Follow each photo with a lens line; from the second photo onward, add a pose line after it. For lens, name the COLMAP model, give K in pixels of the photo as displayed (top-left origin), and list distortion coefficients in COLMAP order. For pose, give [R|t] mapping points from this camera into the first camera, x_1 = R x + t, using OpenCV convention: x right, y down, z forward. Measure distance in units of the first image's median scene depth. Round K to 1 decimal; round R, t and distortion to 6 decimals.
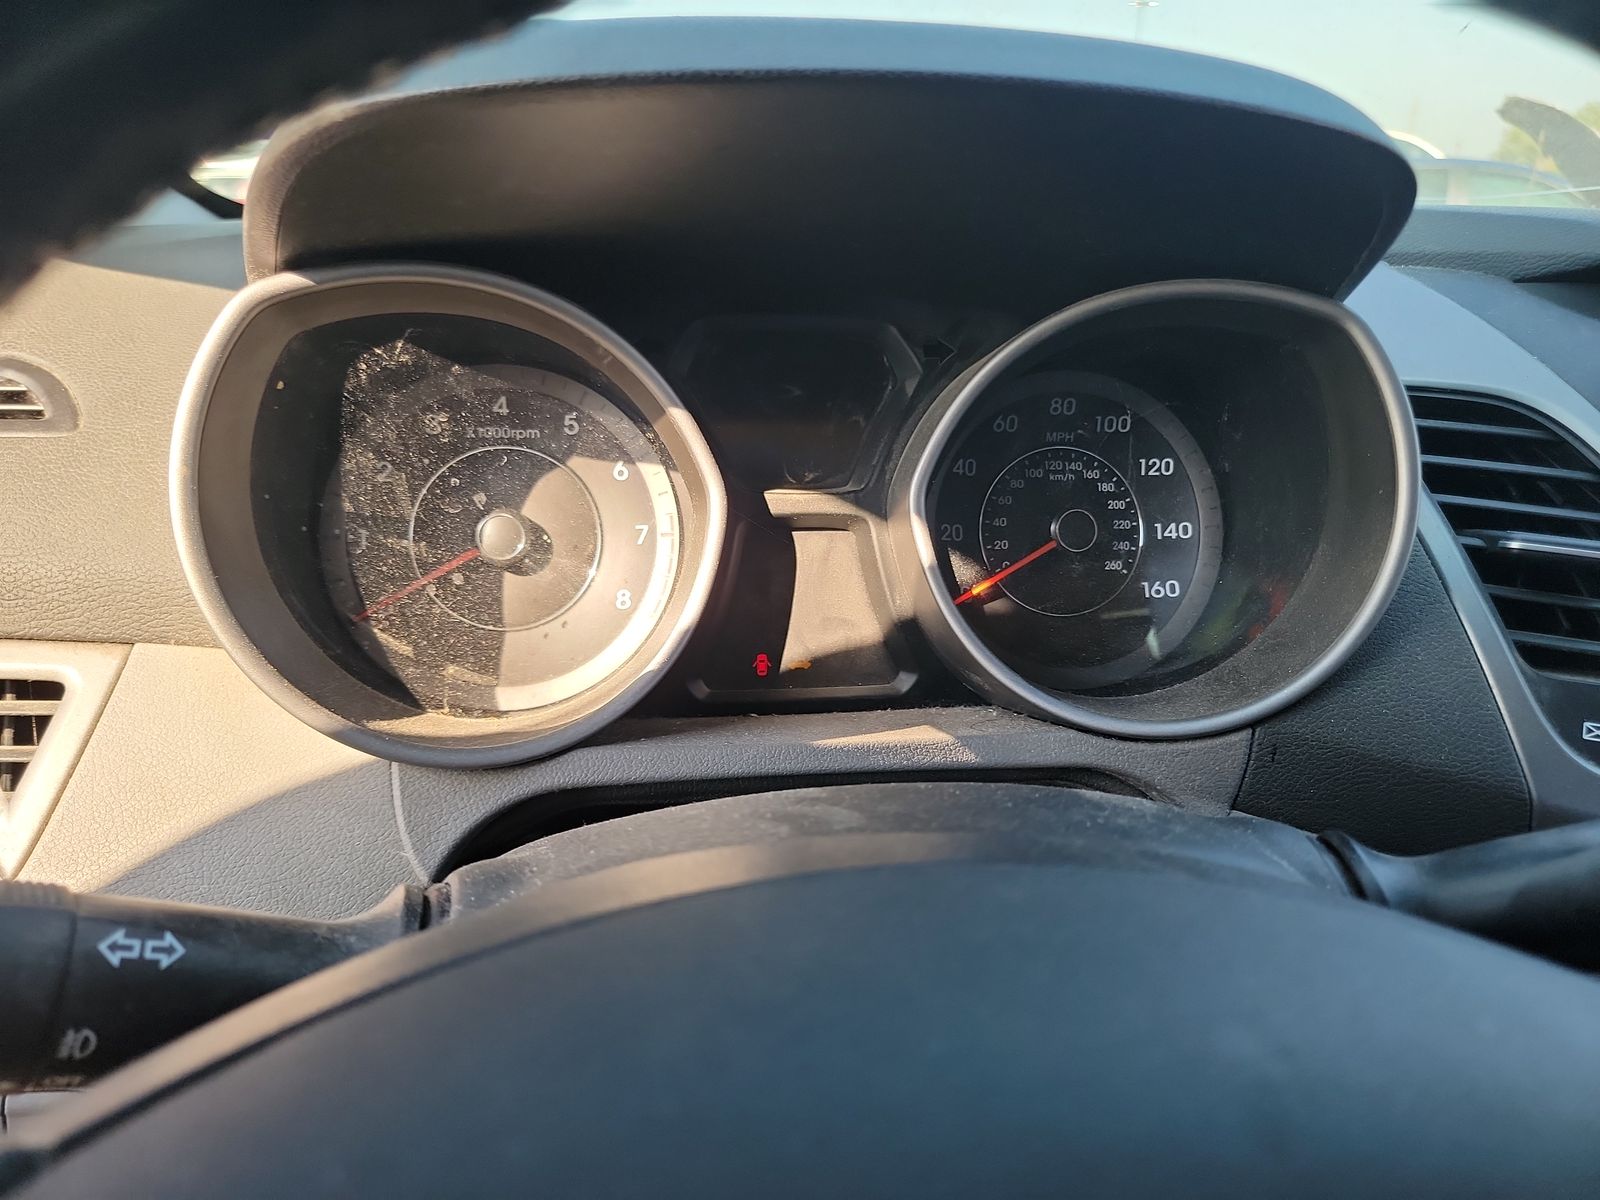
lens RADIAL K [[1171.4, 0, 800.0], [0, 1171.4, 600.0], [0, 0, 1]] dist [0.046900, -0.022676]
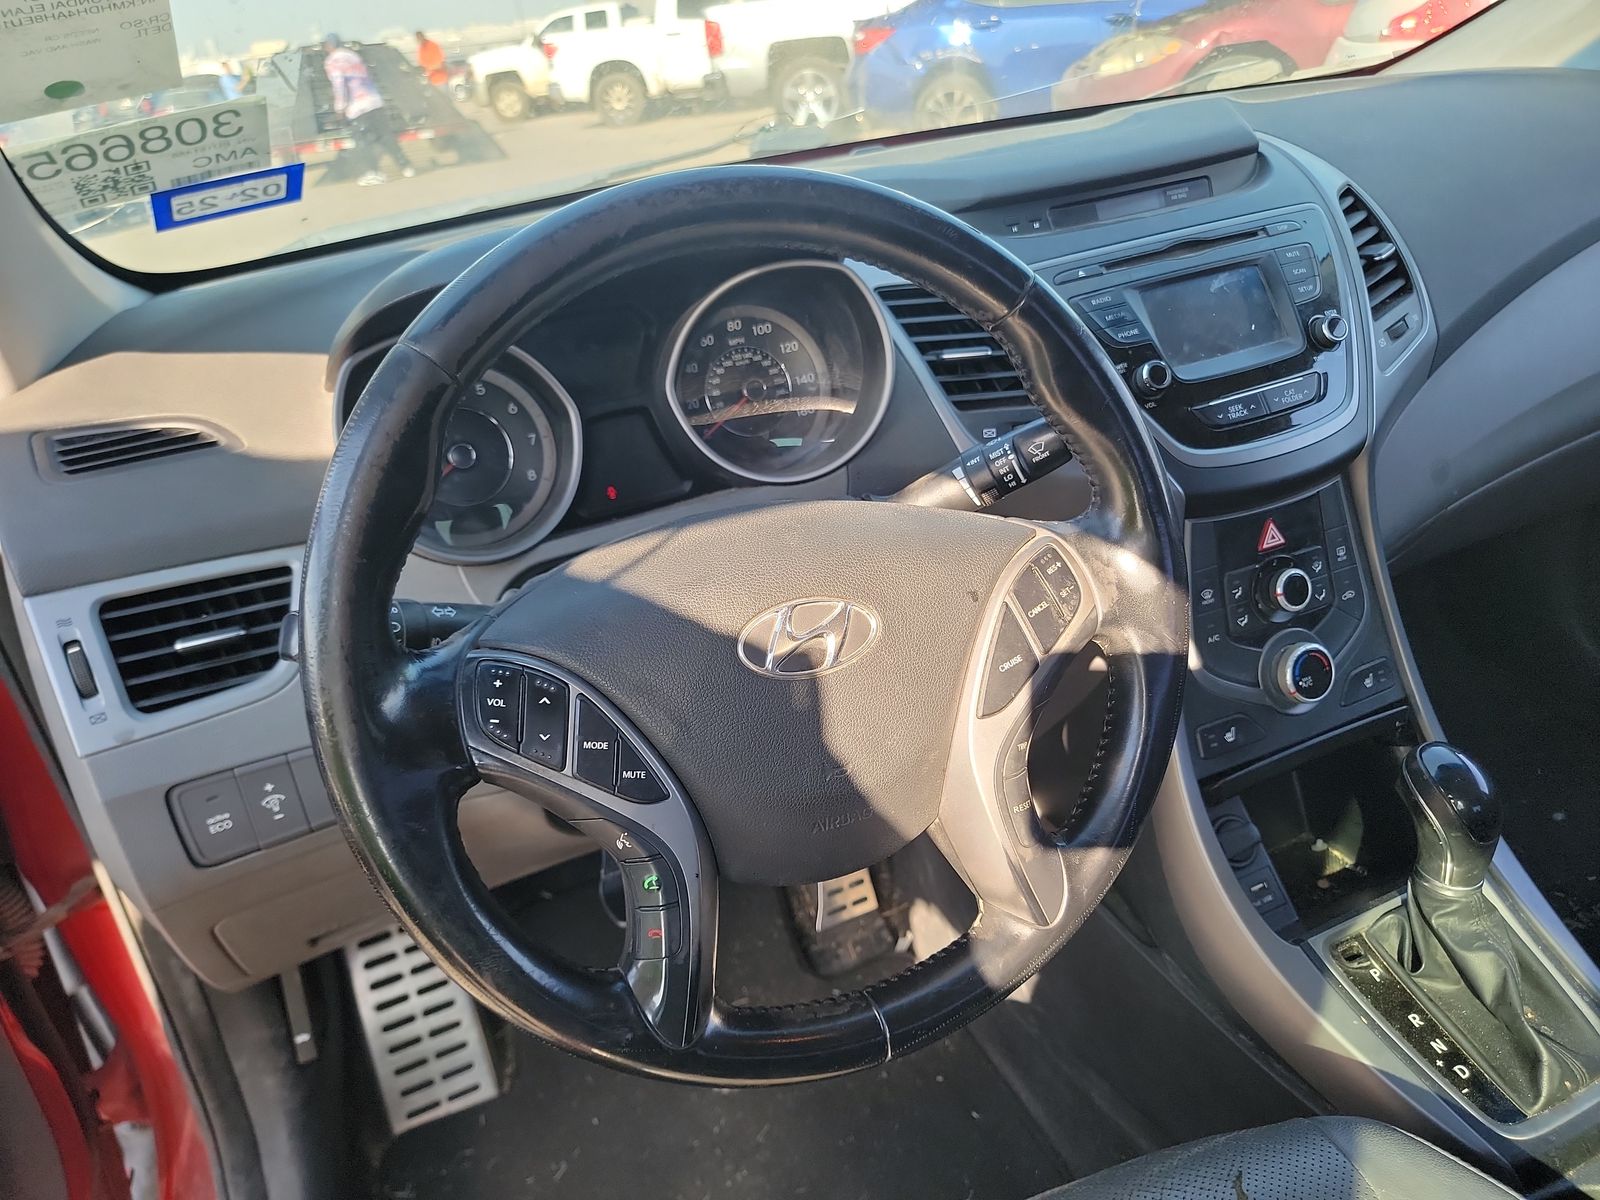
lens RADIAL K [[1171.4, 0, 800.0], [0, 1171.4, 600.0], [0, 0, 1]] dist [0.046900, -0.022676]
pose [[0.956792, -0.237672, 0.167514, -0.101916], [0.217631, 0.967400, 0.129514, 0.043235], [-0.192835, -0.087462, 0.977325, -0.961804]]
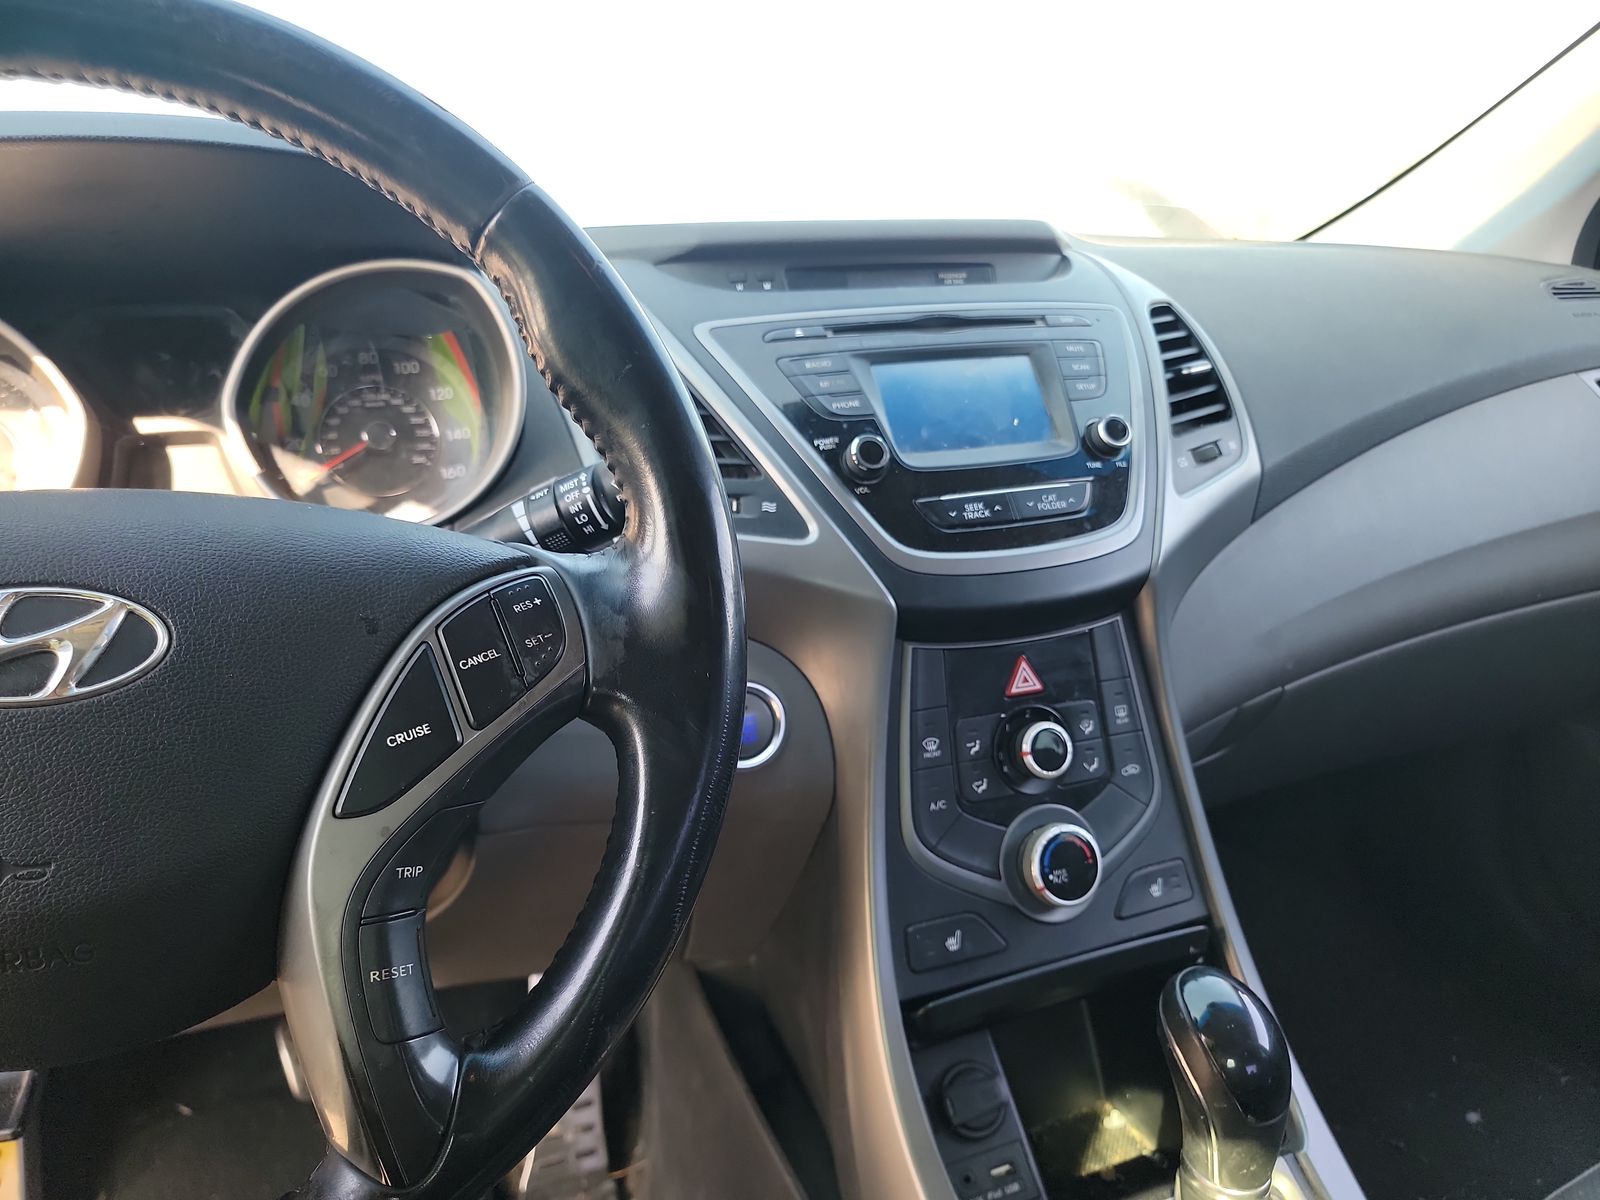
lens RADIAL K [[1171.4, 0, 800.0], [0, 1171.4, 600.0], [0, 0, 1]] dist [0.046900, -0.022676]
pose [[0.971832, -0.115810, 0.205259, 0.444670], [0.131189, 0.989358, -0.062926, 0.332575], [-0.195787, 0.088082, 0.976683, -0.596869]]
